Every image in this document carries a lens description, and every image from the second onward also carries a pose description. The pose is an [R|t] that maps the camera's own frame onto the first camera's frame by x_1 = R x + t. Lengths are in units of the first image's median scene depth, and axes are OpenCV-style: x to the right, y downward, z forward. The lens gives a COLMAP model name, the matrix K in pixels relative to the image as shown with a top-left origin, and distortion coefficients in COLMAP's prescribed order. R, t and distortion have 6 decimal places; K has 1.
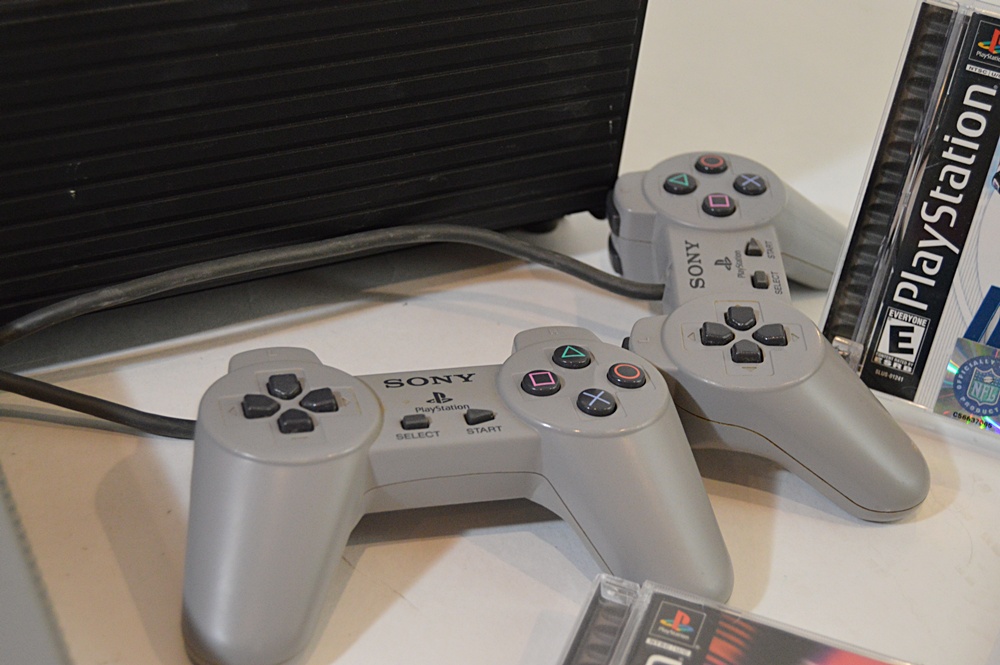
lens RADIAL K [[1774.8, 0, 502.6], [0, 1774.8, 330.3], [0, 0, 1]] dist [-0.036225, 0.000000]
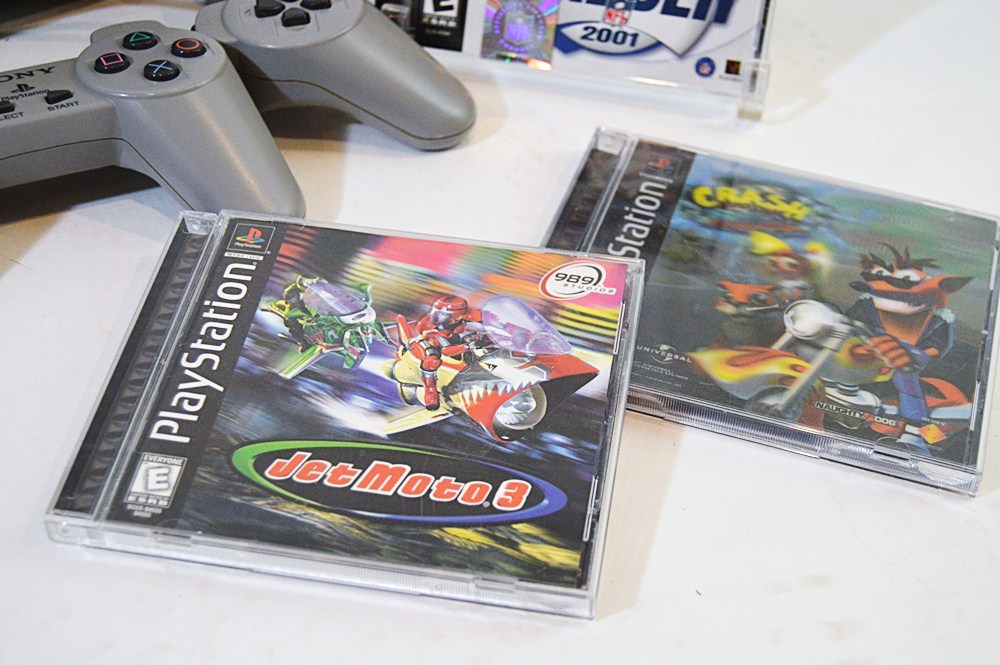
lens RADIAL K [[1774.8, 0, 502.5], [0, 1774.8, 335.0], [0, 0, 1]] dist [-0.036225, 0.000000]
pose [[0.979203, -0.164076, 0.119336, 0.096151], [0.154122, 0.984090, 0.088393, 0.130372], [-0.131940, -0.068163, 0.988911, -0.158381]]
